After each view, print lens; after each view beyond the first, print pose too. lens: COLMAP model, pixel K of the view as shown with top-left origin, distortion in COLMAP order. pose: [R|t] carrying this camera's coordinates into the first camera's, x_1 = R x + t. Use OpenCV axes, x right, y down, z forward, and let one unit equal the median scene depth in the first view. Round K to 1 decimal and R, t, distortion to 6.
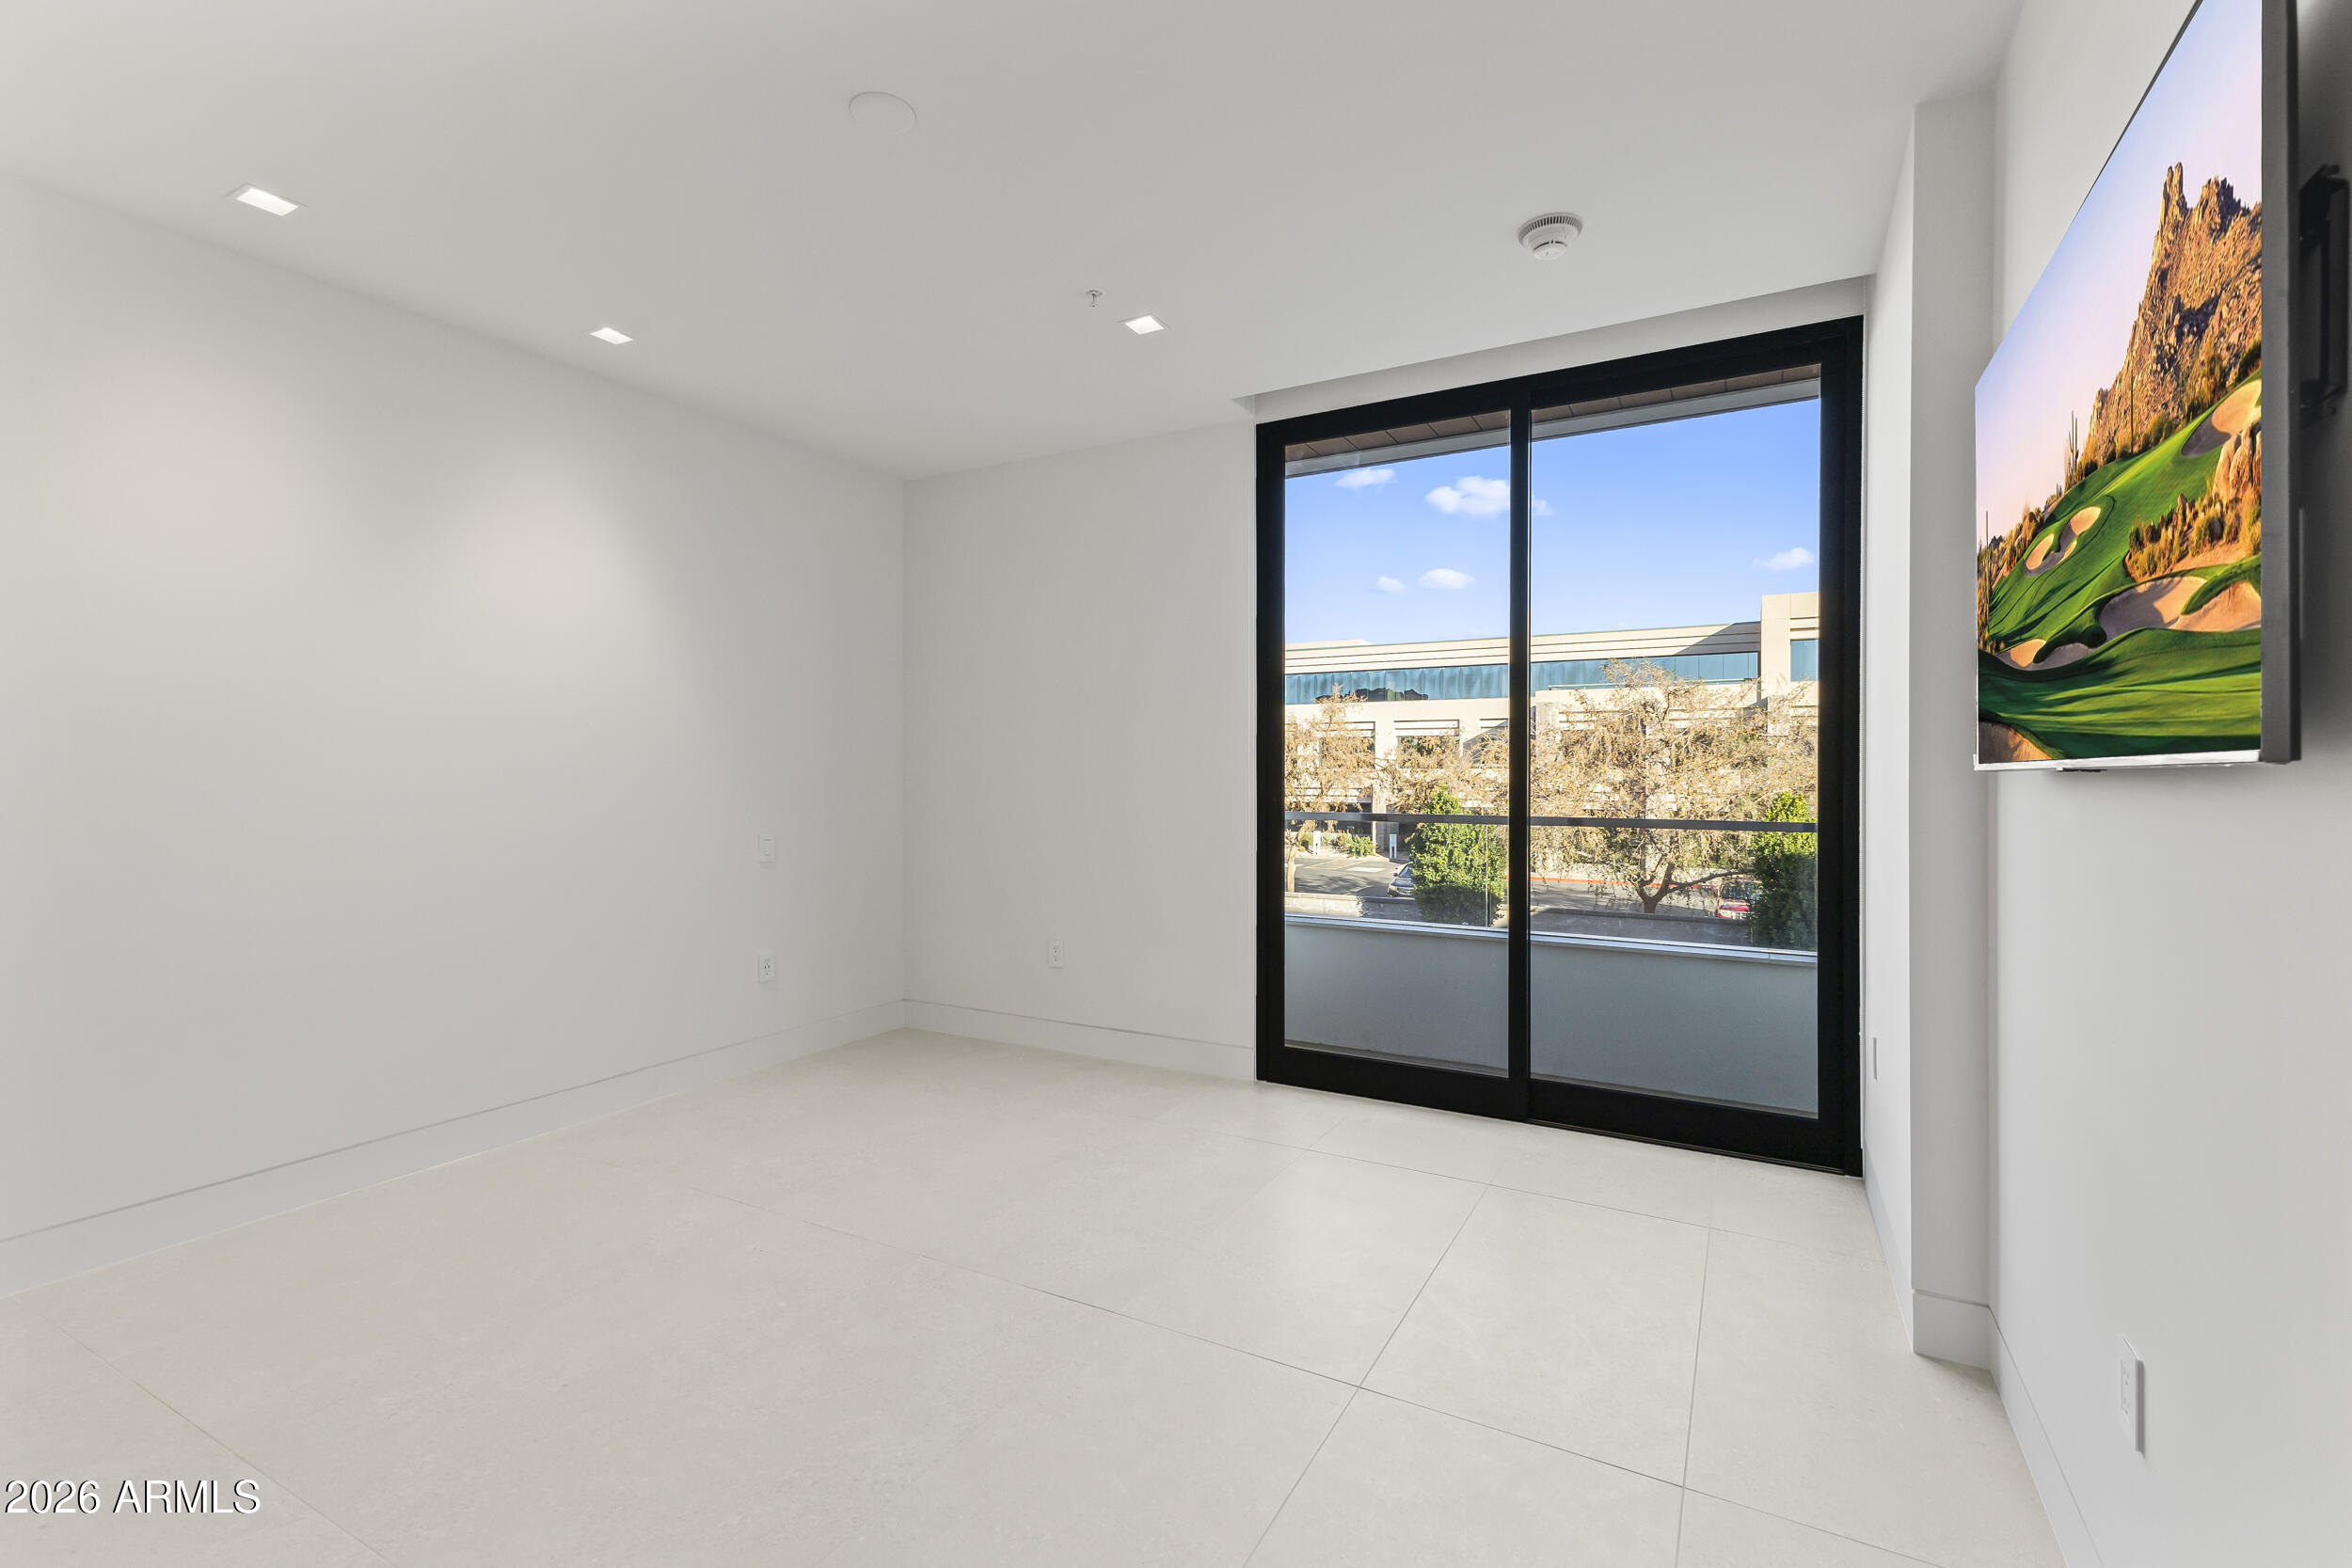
lens RADIAL K [[1033.2, 0, 1185.5], [0, 1033.2, 780.2], [0, 0, 1]] dist [0.031998, -0.005944]
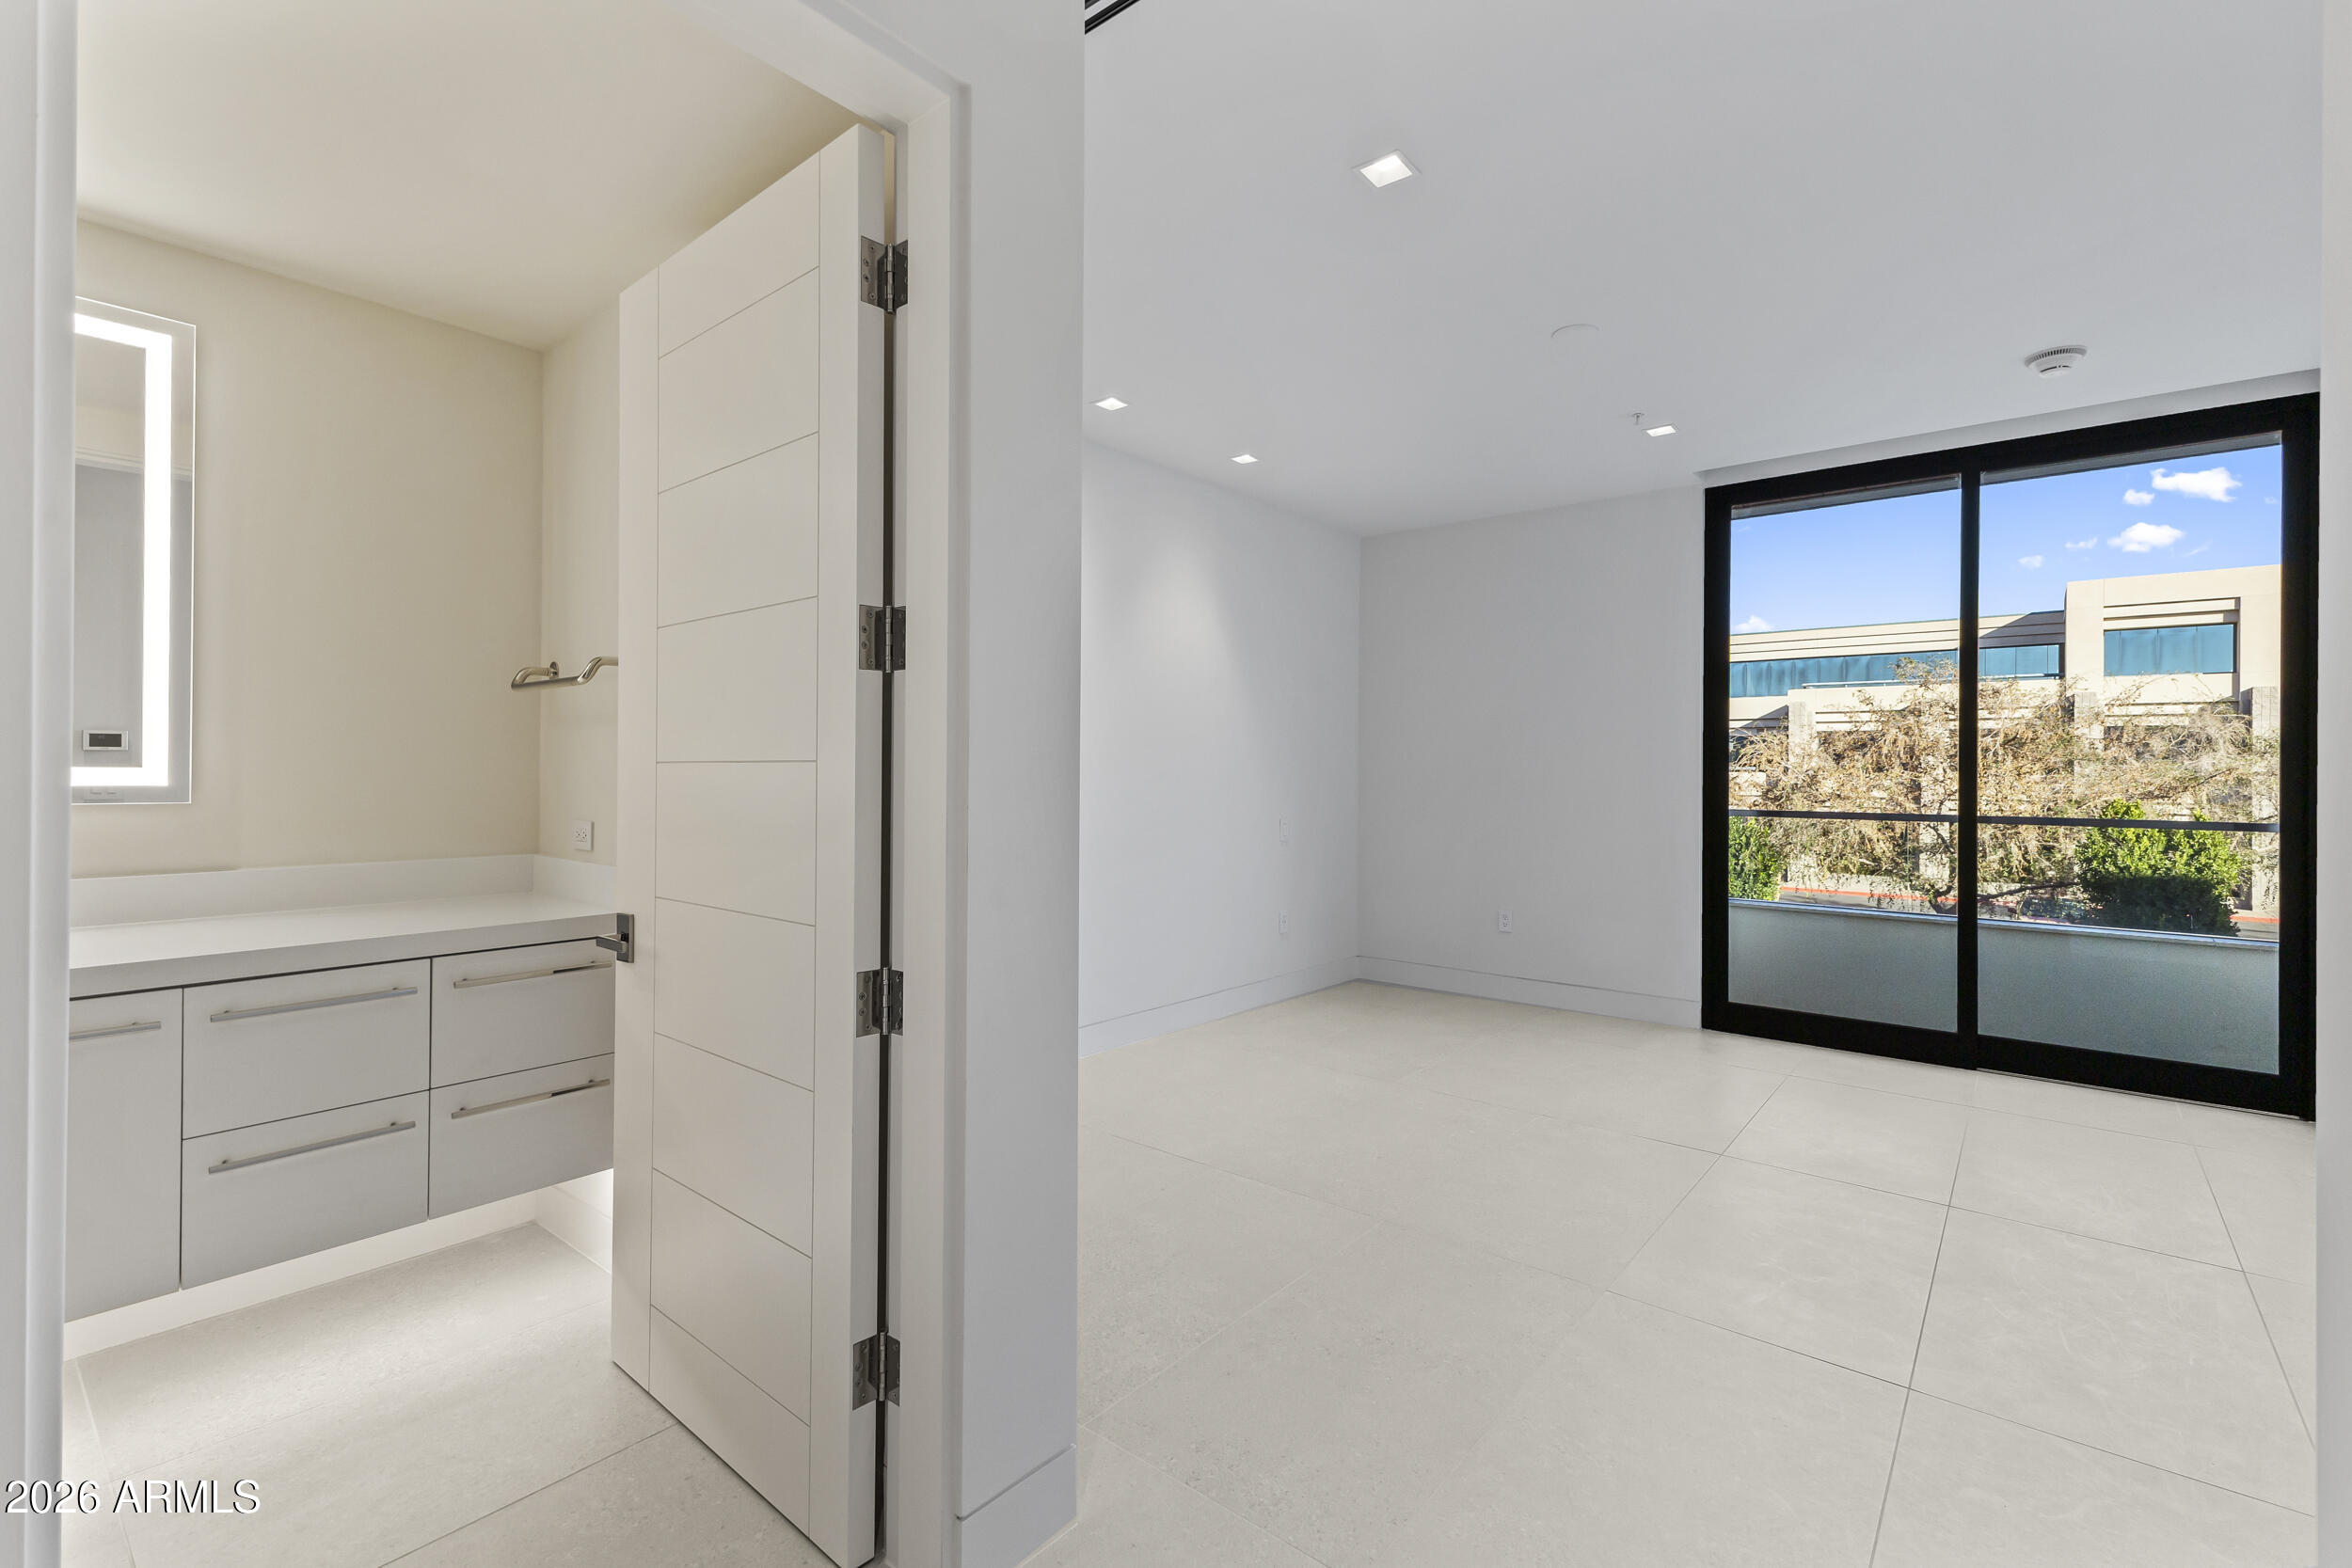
lens RADIAL K [[1033.2, 0, 1185.5], [0, 1033.2, 780.2], [0, 0, 1]] dist [0.031998, -0.005944]
pose [[0.983528, 0.011716, -0.180374, -0.307691], [-0.011392, 0.999931, 0.002831, 0.000861], [0.180395, -0.000730, 0.983594, -0.311283]]
